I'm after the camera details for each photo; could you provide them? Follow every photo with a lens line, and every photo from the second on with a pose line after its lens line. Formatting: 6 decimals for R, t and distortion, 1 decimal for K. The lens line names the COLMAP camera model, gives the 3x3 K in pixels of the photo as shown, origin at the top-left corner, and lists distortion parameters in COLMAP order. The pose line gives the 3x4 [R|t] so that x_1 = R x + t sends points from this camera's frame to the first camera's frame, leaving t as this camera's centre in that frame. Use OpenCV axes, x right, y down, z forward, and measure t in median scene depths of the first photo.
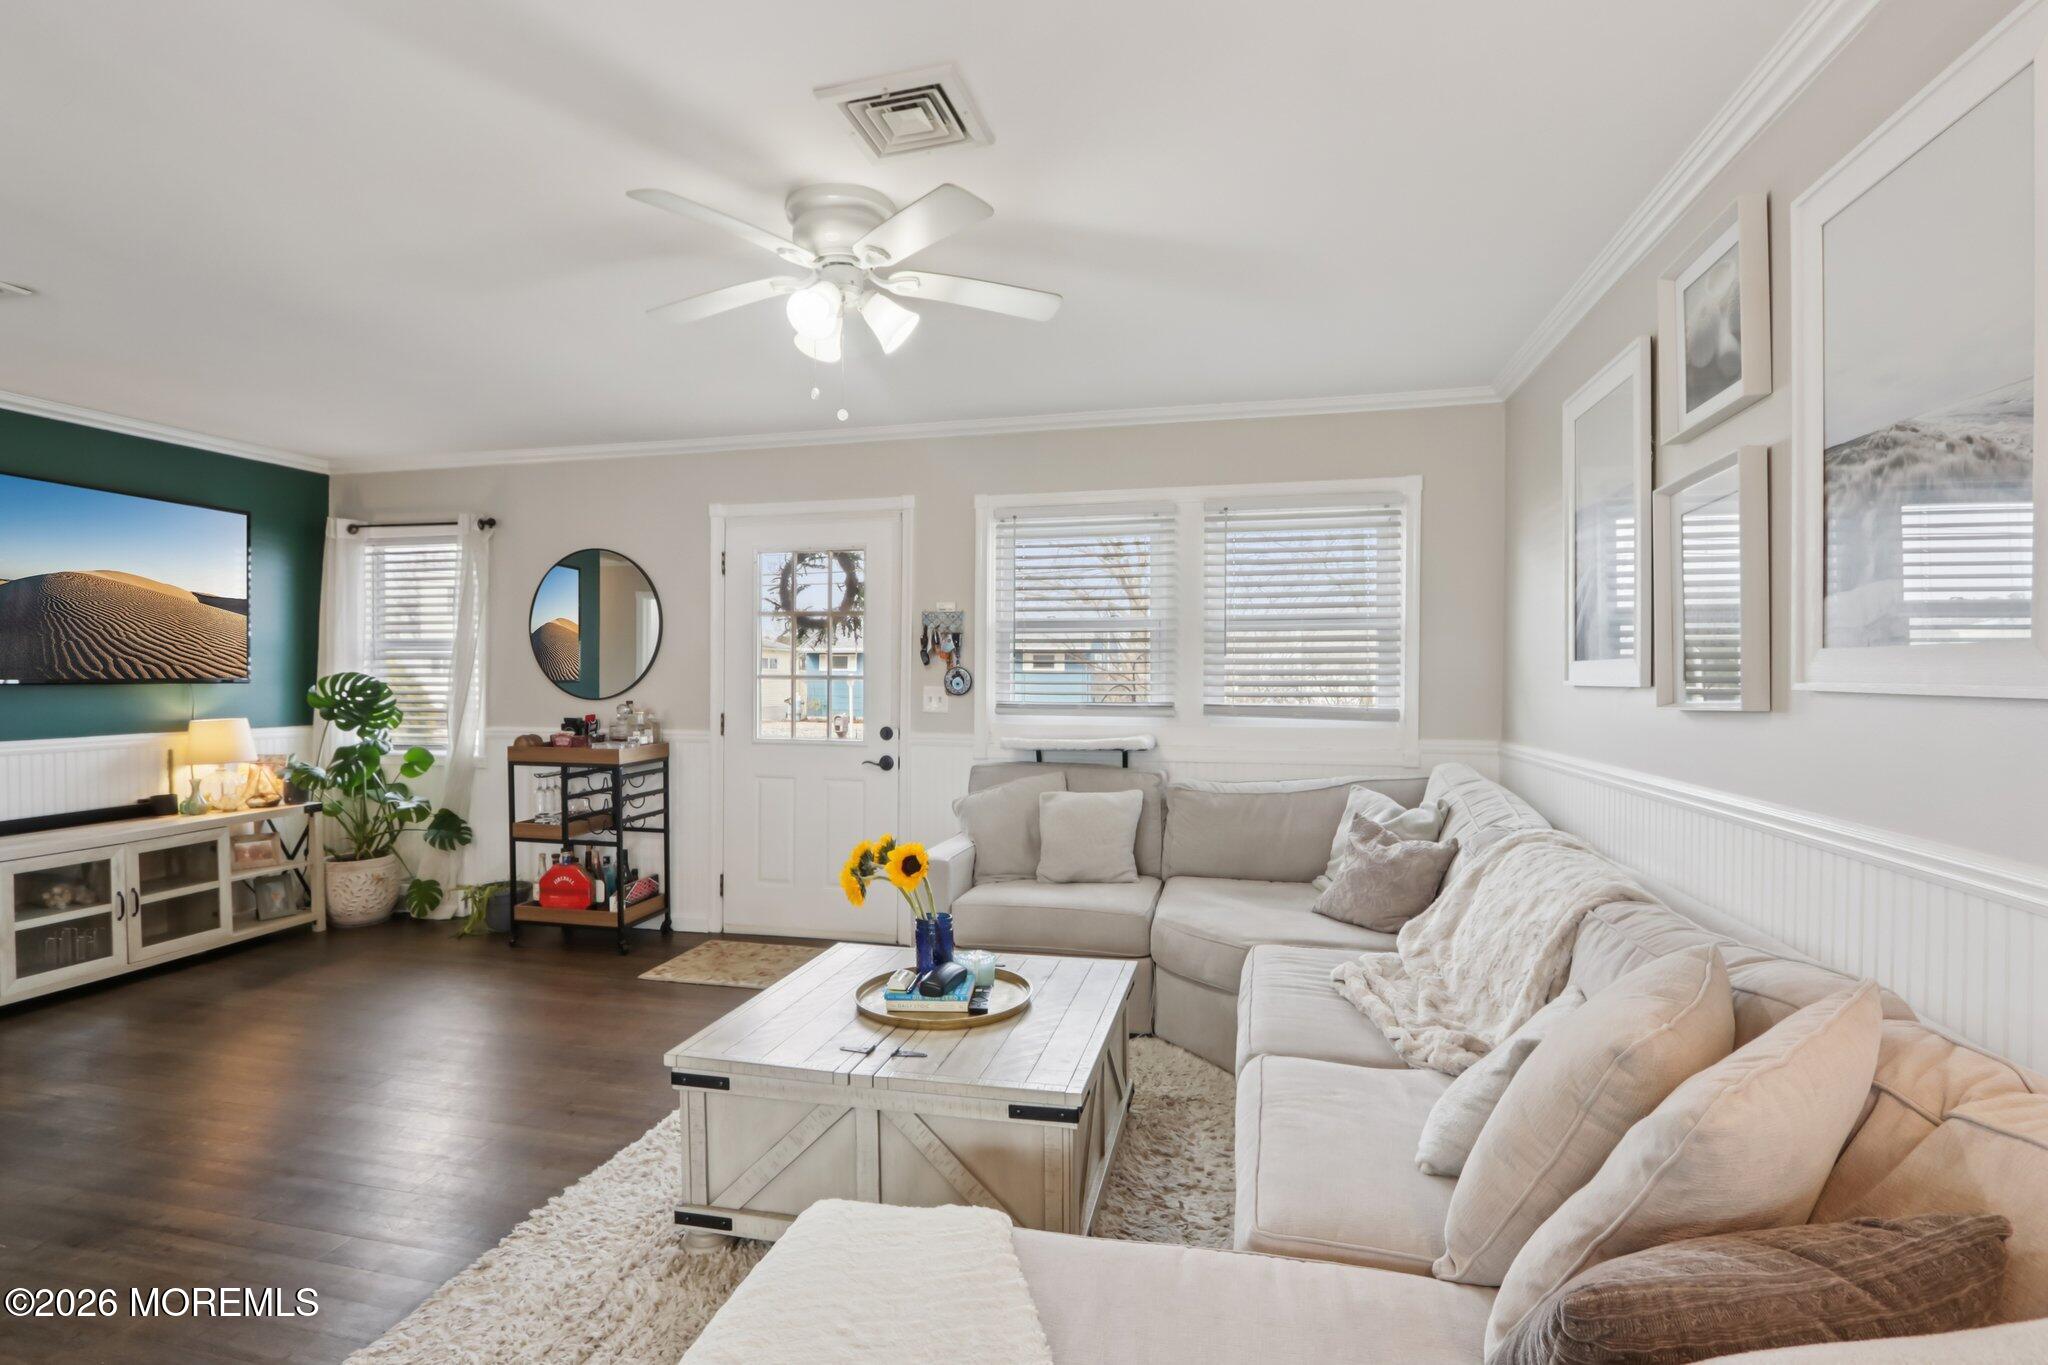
lens RADIAL K [[984.4, 0, 1012.5], [0, 984.4, 695.2], [0, 0, 1]] dist [-0.016524, 0.001720]
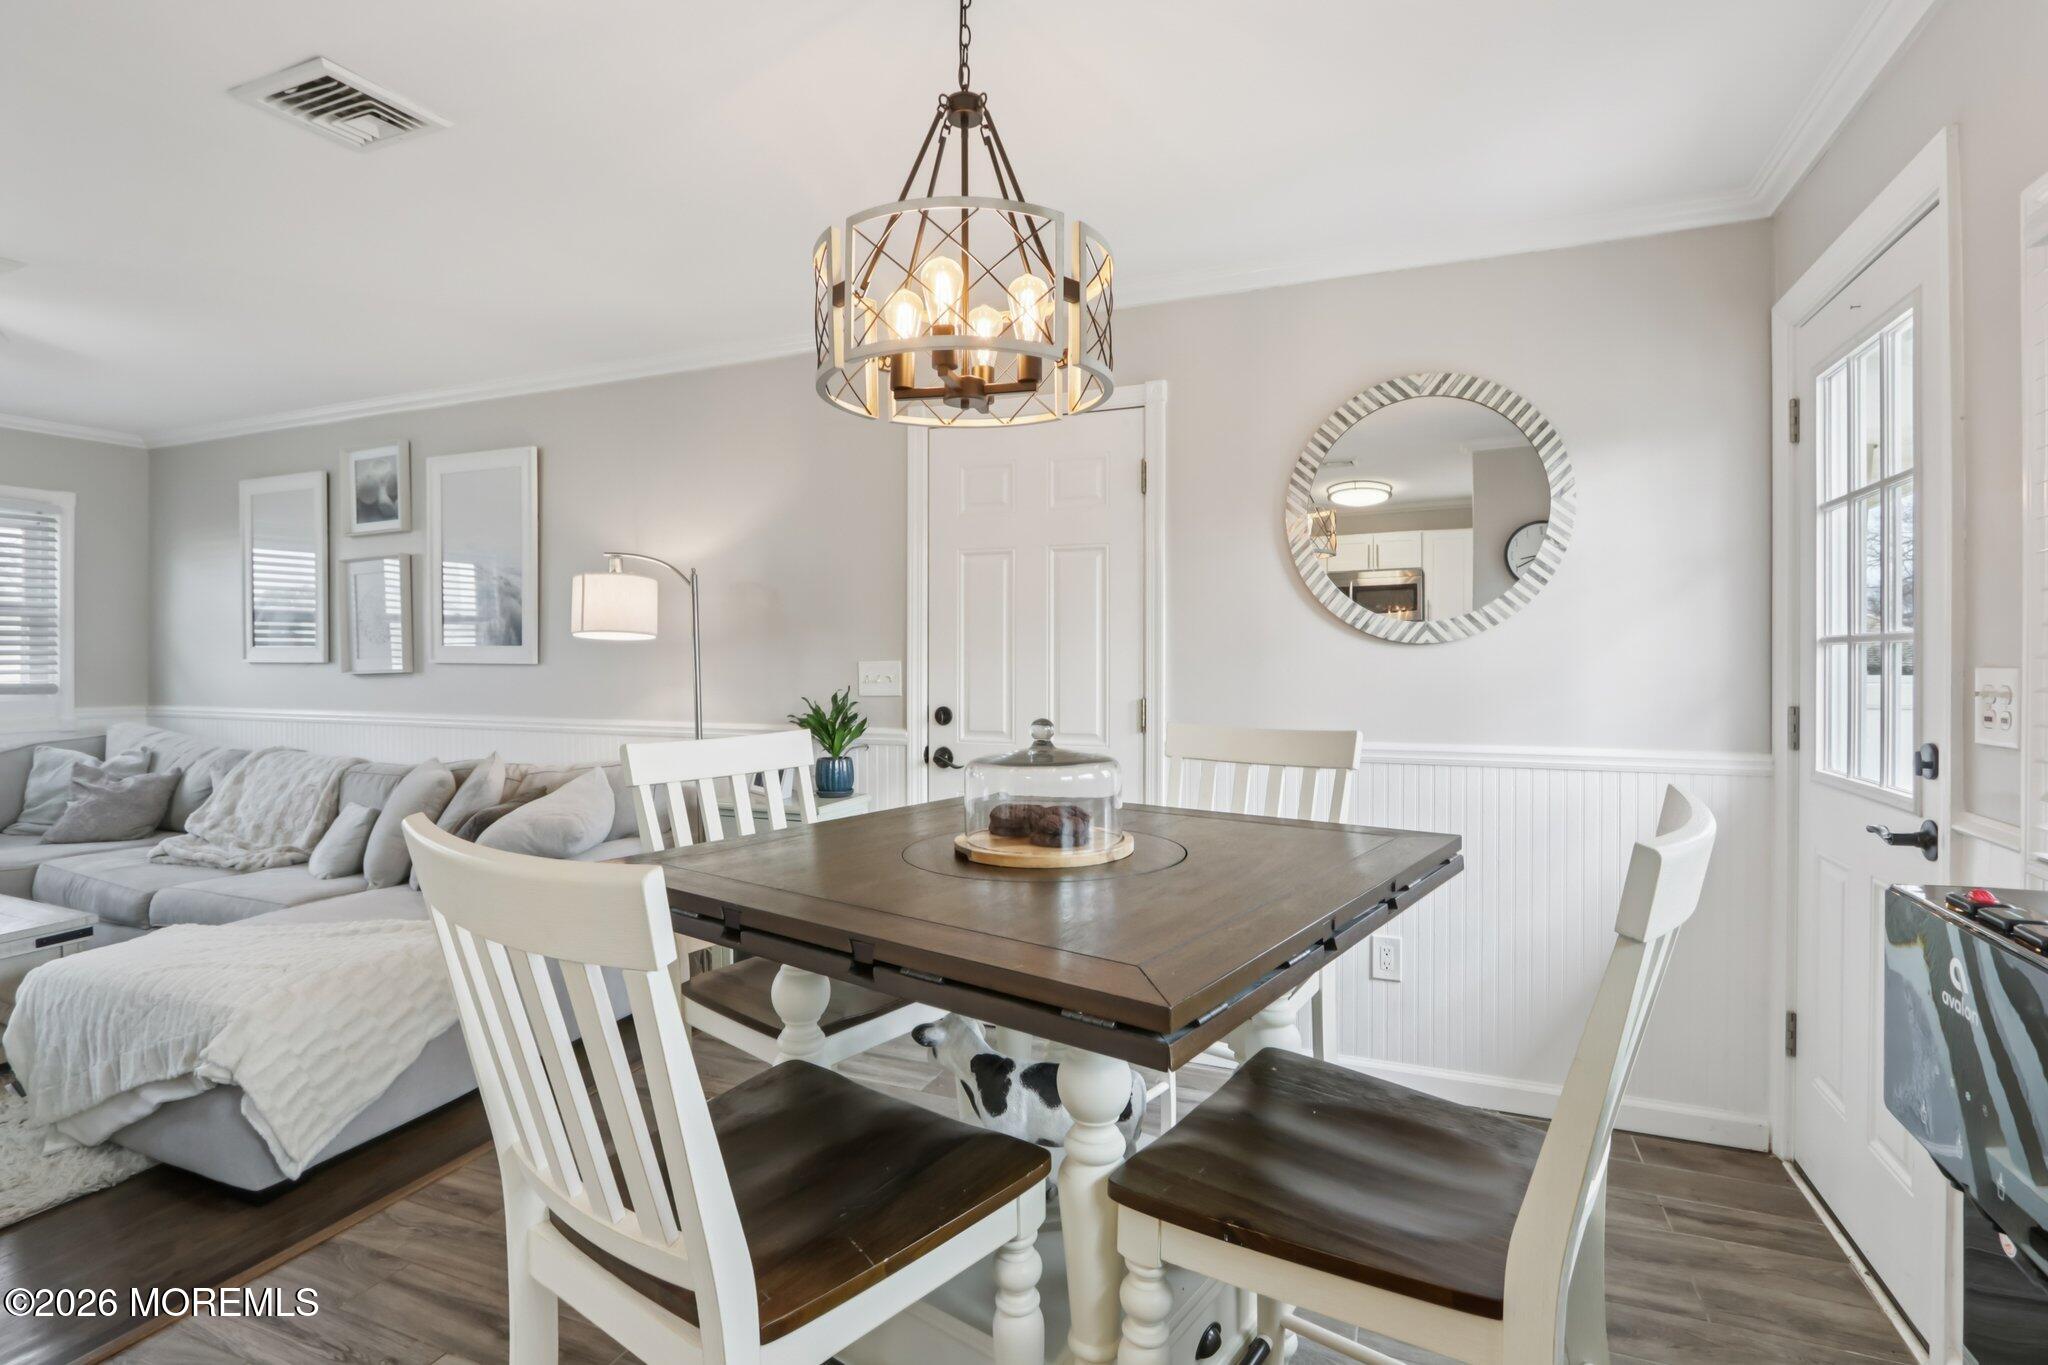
lens RADIAL K [[992.9, 0, 1007.3], [0, 992.9, 657.7], [0, 0, 1]] dist [-0.014703, 0.000770]
pose [[0.170557, 0.000790, 0.985347, -0.589713], [0.016516, 0.999857, -0.003661, 0.005852], [-0.985209, 0.016899, 0.170520, -0.354215]]
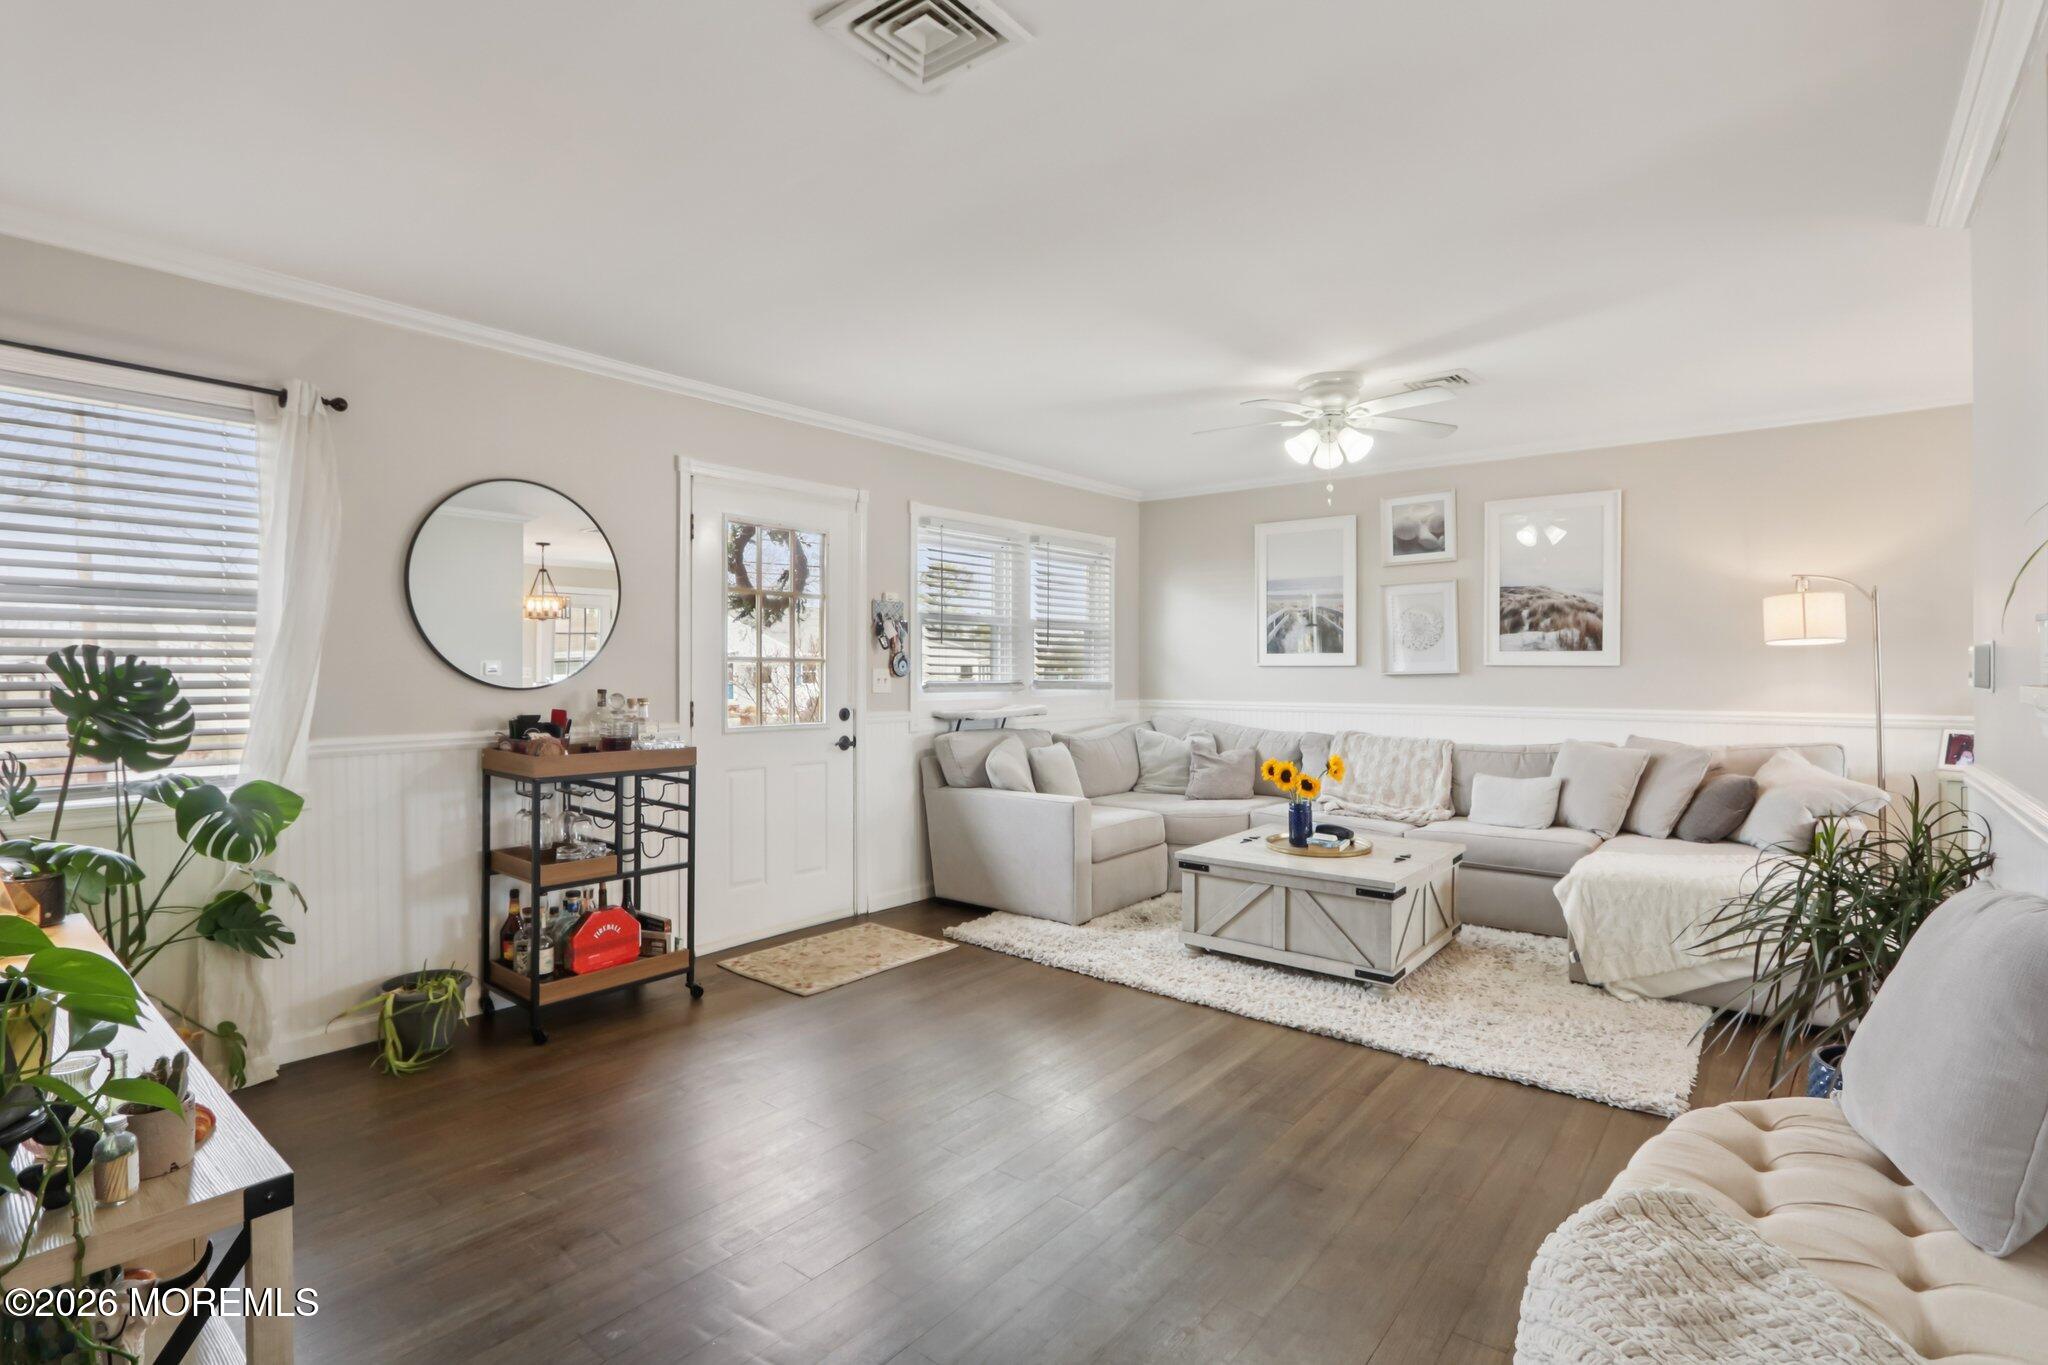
lens RADIAL K [[974.3, 0, 1011.5], [0, 974.3, 671.6], [0, 0, 1]] dist [-0.019631, 0.004256]
pose [[0.438450, -0.004851, 0.898743, -1.109893], [0.016372, 0.999863, -0.002591, -0.001146], [-0.898607, 0.015850, 0.438469, 0.446116]]
